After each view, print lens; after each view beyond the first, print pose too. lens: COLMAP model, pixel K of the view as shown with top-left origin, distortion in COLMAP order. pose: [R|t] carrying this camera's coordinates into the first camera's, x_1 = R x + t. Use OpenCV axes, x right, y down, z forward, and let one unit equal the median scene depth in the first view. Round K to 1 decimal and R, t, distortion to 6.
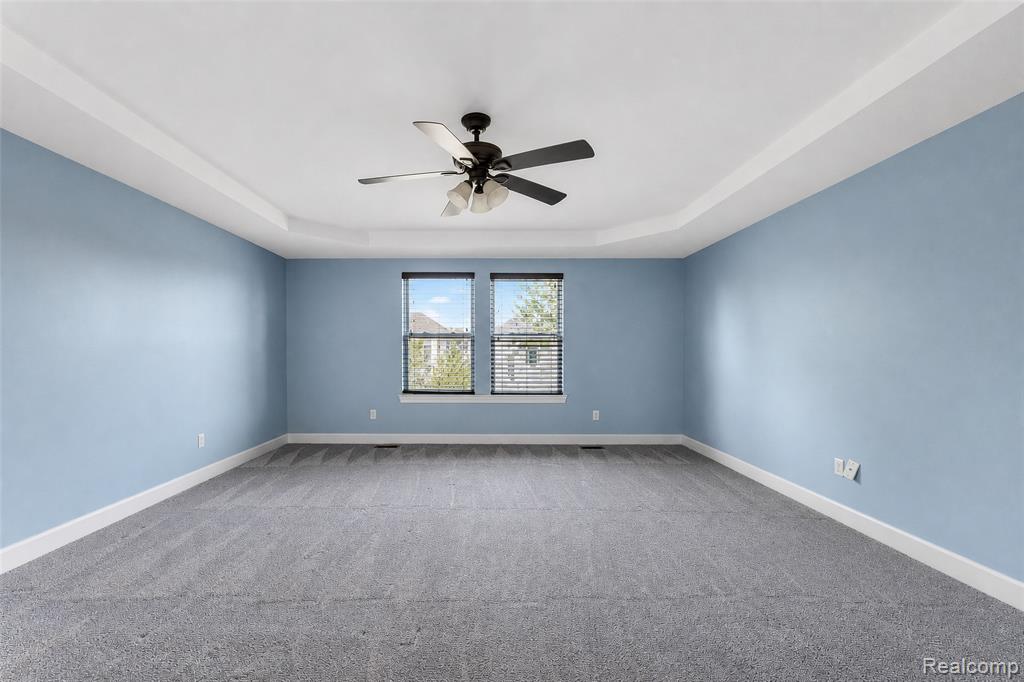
lens RADIAL K [[415.9, 0, 511.9], [0, 415.9, 356.6], [0, 0, 1]] dist [-0.029678, -0.000093]
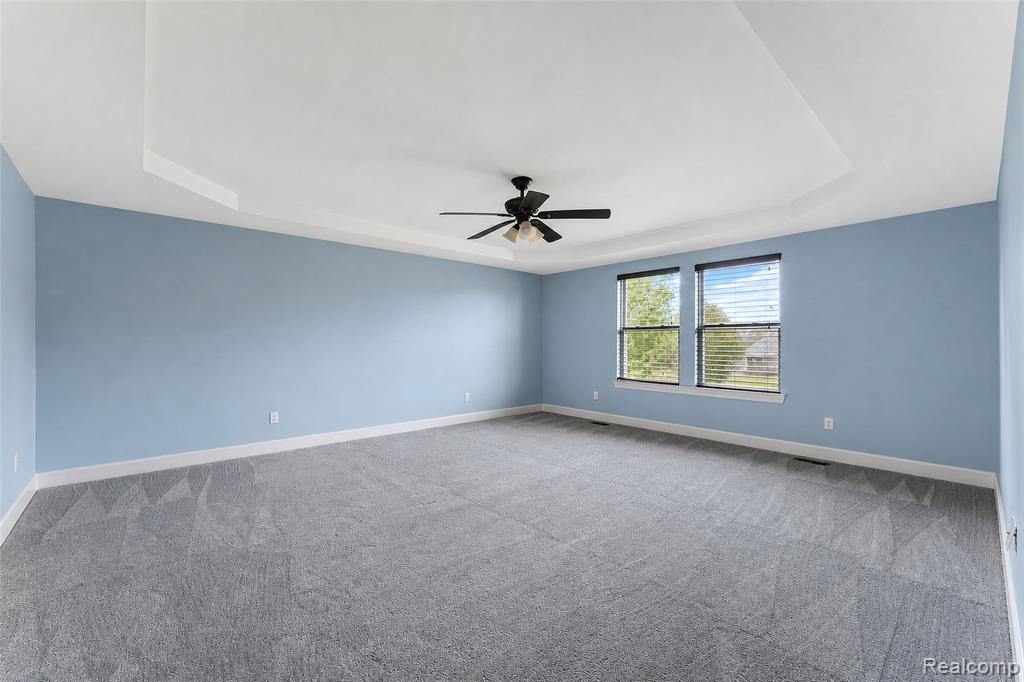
lens RADIAL K [[418.6, 0, 512.0], [0, 418.6, 341.0], [0, 0, 1]] dist [-0.000259, -0.000438]
pose [[0.665099, -0.001654, -0.746753, 0.413962], [-0.013330, 0.999812, -0.014086, 0.001723], [0.746636, 0.019323, 0.664952, 0.005807]]
